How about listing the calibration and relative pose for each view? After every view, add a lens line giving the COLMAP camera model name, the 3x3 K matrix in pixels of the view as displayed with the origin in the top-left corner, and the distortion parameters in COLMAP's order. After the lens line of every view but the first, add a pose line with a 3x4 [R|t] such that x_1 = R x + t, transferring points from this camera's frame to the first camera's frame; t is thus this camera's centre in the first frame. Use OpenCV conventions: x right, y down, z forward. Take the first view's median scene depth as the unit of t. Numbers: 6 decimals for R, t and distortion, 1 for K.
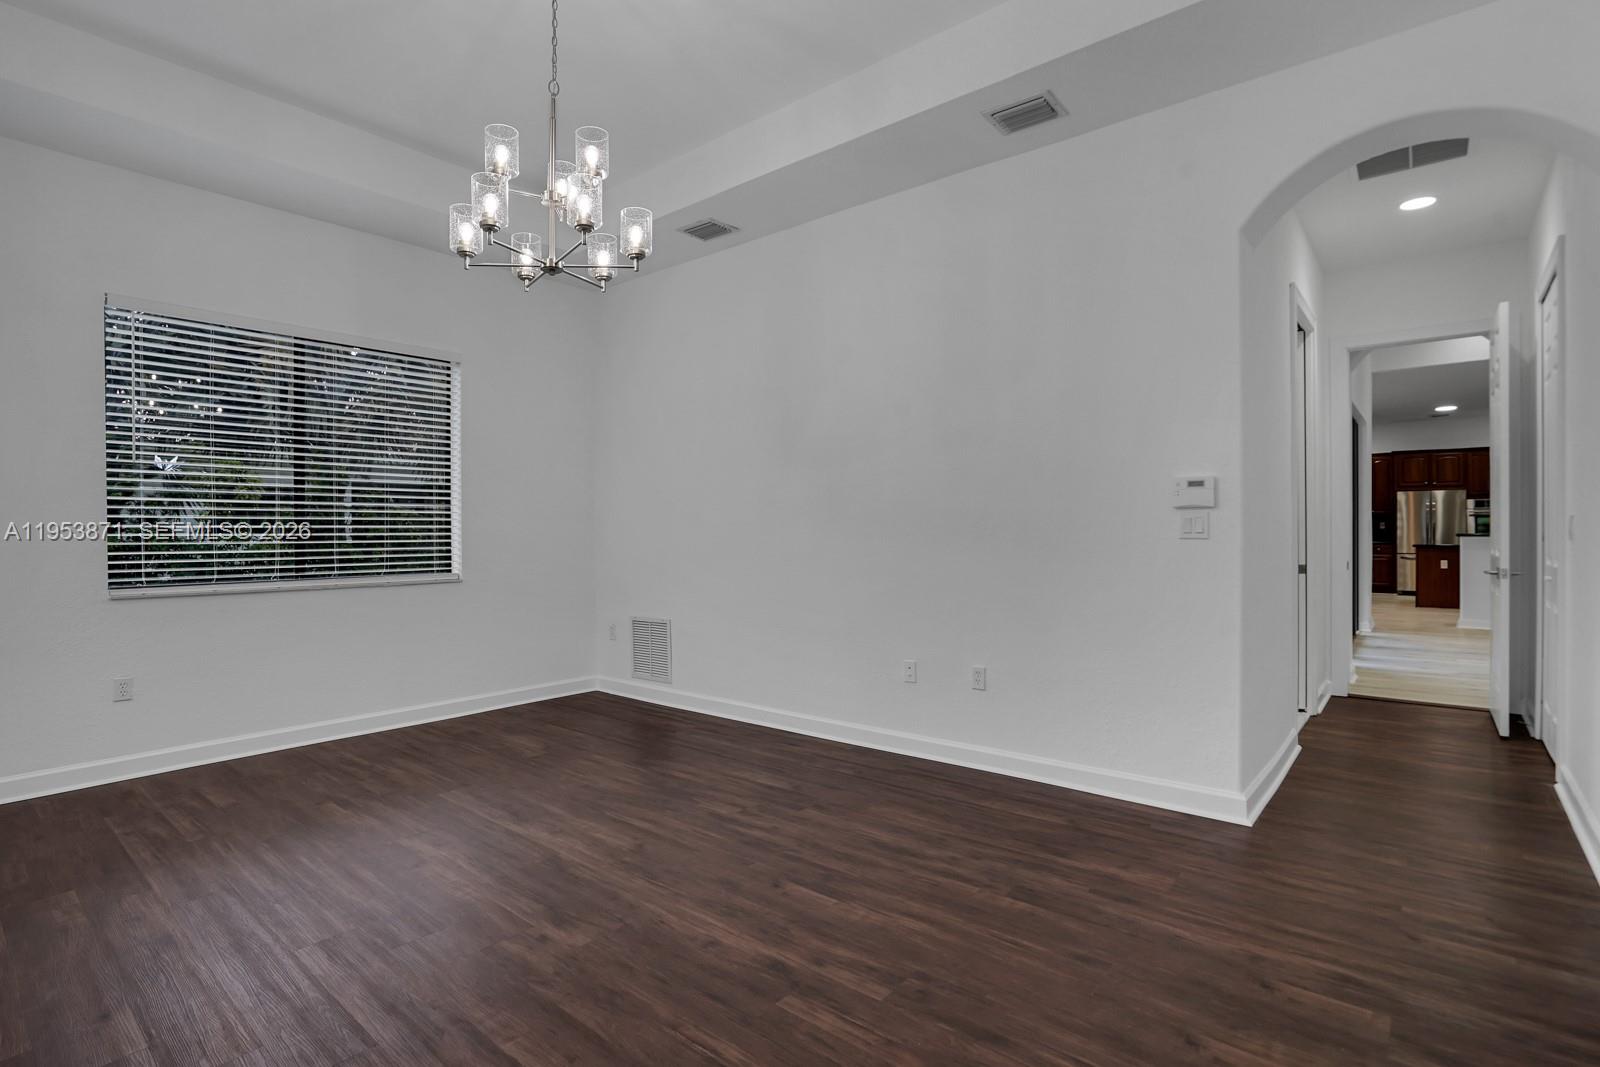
lens RADIAL K [[776.5, 0, 801.3], [0, 776.5, 530.8], [0, 0, 1]] dist [-0.005944, -0.000727]
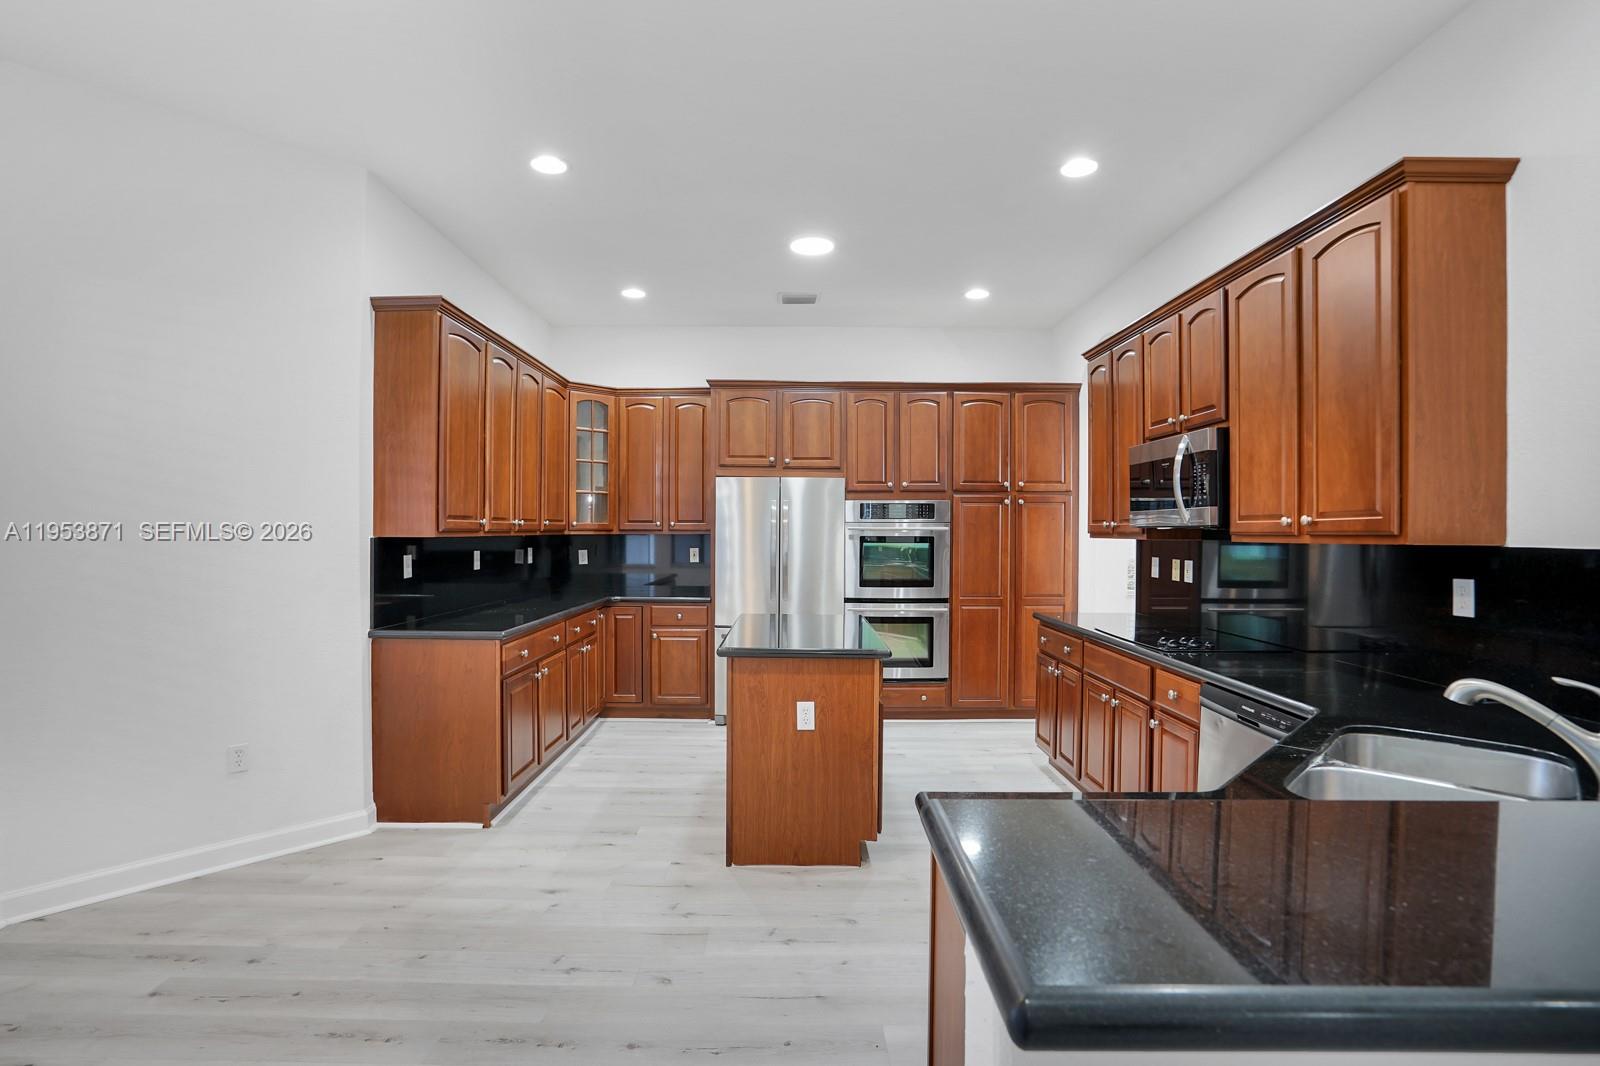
lens RADIAL K [[776.5, 0, 798.8], [0, 776.5, 526.3], [0, 0, 1]] dist [-0.005944, -0.000727]
pose [[0.768670, 0.005397, 0.639623, 0.556163], [-0.008158, 0.999966, 0.001367, -0.025725], [-0.639594, -0.006269, 0.768688, 0.674207]]
